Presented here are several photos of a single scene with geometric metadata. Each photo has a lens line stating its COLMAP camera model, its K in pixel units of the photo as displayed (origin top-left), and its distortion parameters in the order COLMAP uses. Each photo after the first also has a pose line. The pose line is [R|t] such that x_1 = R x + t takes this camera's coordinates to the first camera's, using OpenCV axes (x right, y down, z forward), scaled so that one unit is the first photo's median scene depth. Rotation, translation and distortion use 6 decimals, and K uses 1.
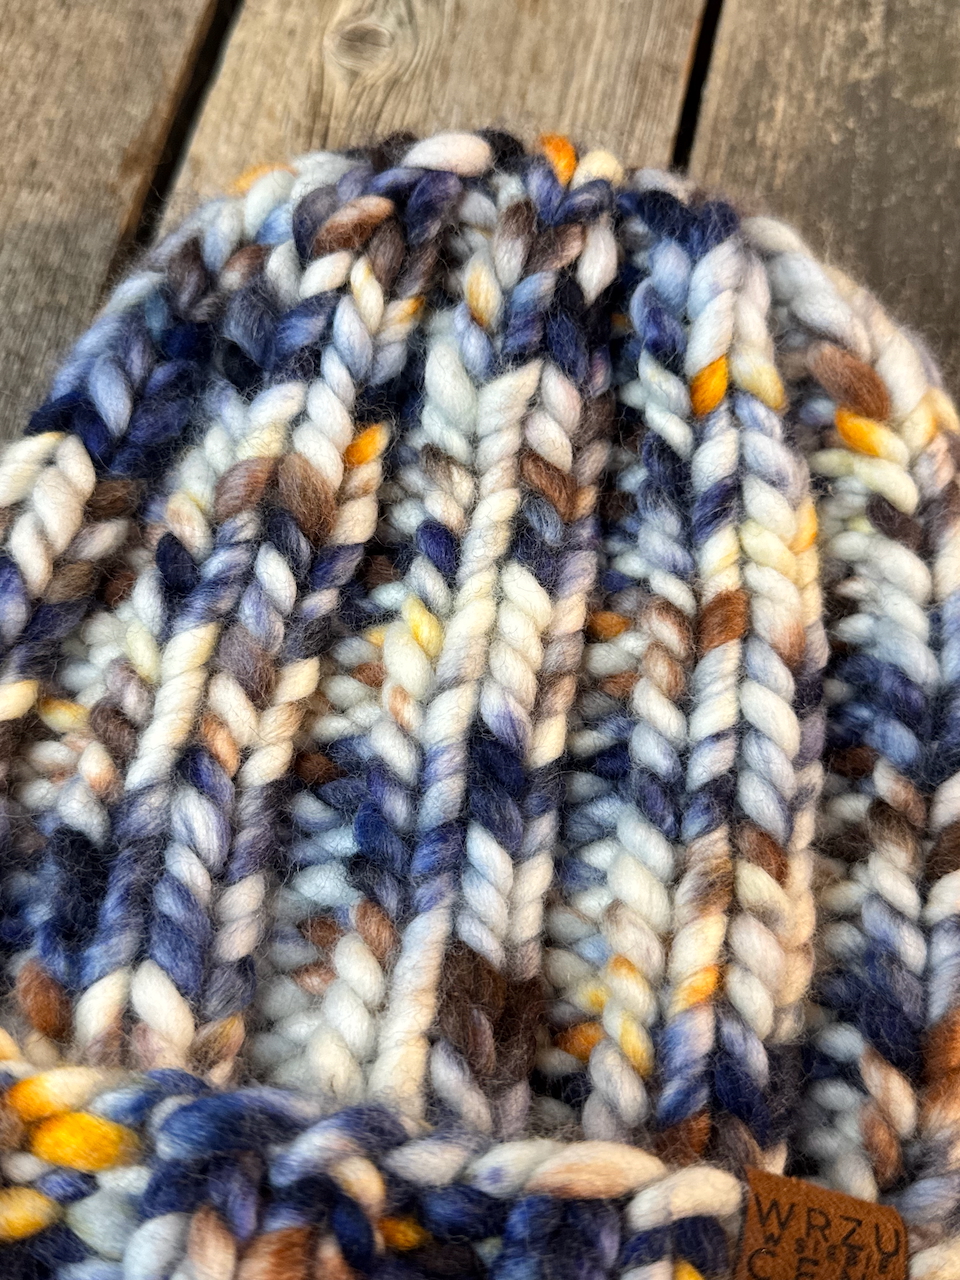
lens RADIAL K [[1377.8, 0, 476.8], [0, 1377.8, 652.0], [0, 0, 1]] dist [0.171568, -0.546241]
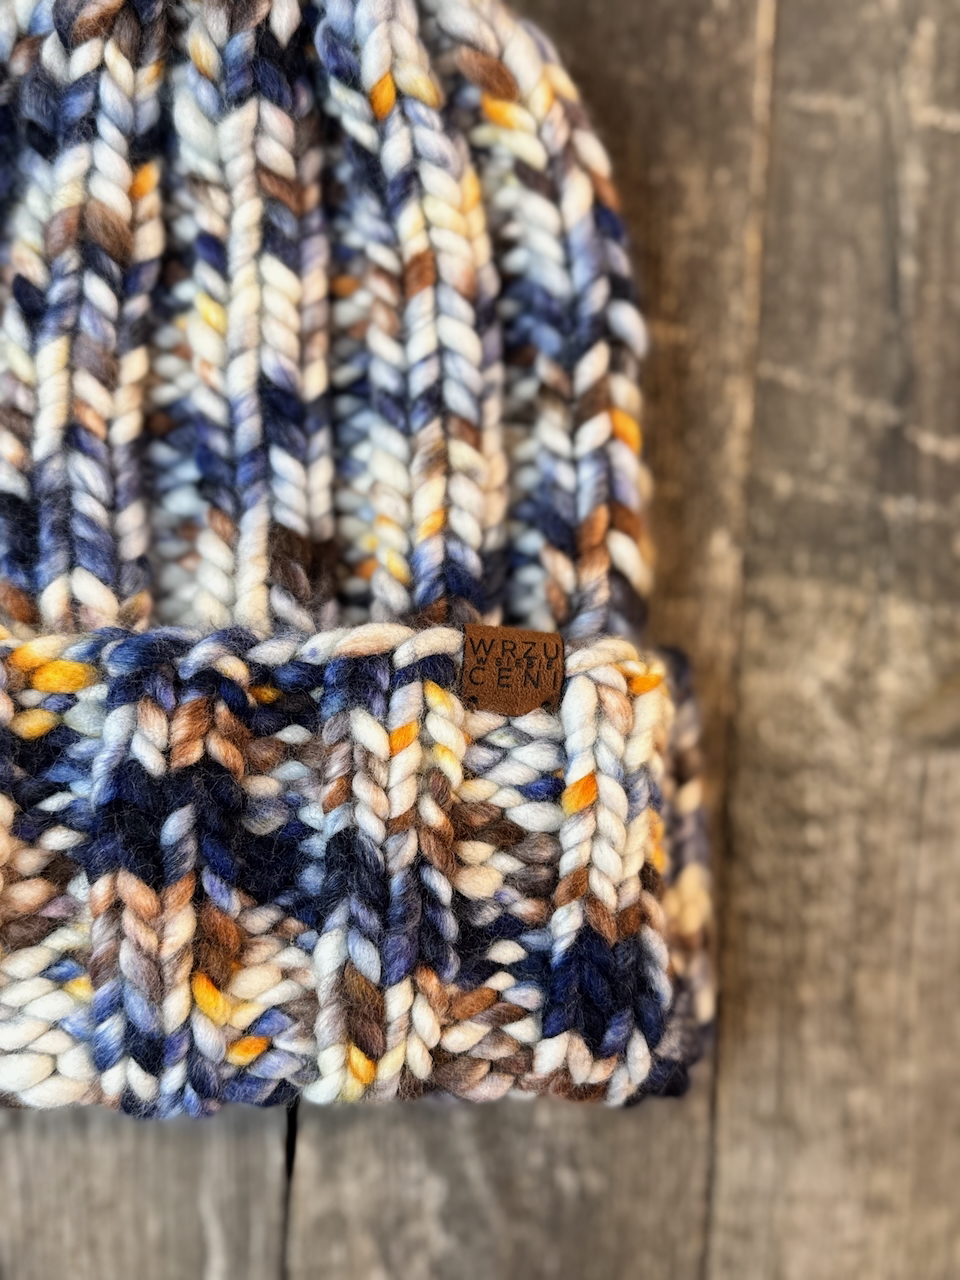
lens RADIAL K [[1358.9, 0, 475.2], [0, 1358.9, 643.1], [0, 0, 1]] dist [0.185912, -0.550453]
pose [[0.984672, -0.172867, 0.023181, 0.137813], [0.157760, 0.939427, 0.304283, -0.088272], [-0.074377, -0.295962, 0.952299, -0.475578]]
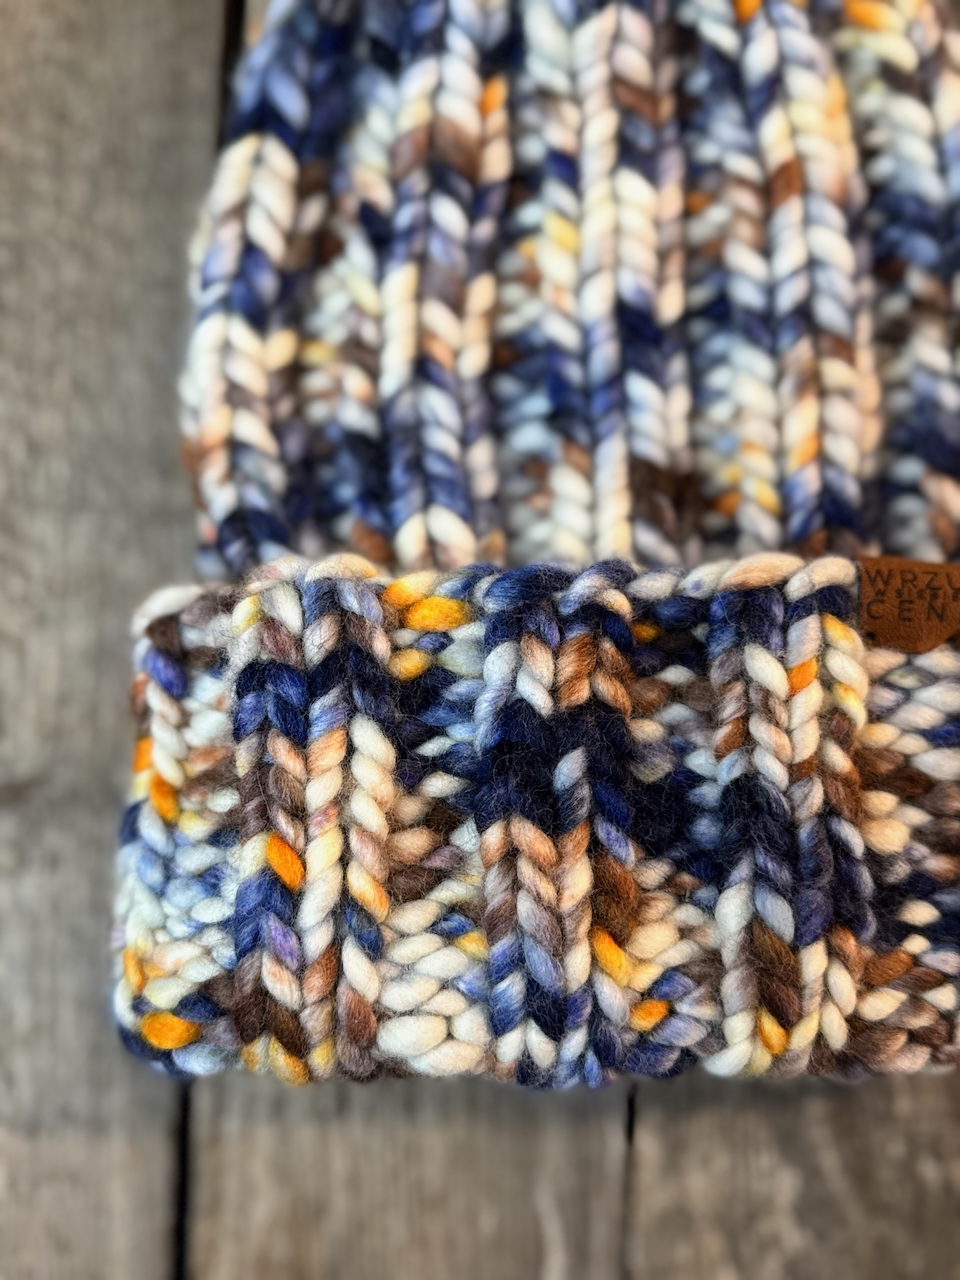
lens RADIAL K [[1358.9, 0, 475.2], [0, 1358.9, 643.1], [0, 0, 1]] dist [0.185912, -0.550453]
pose [[0.981369, -0.189117, -0.033915, -0.154458], [0.191185, 0.943655, 0.270119, -0.020691], [-0.019080, -0.271570, 0.962229, -0.392019]]
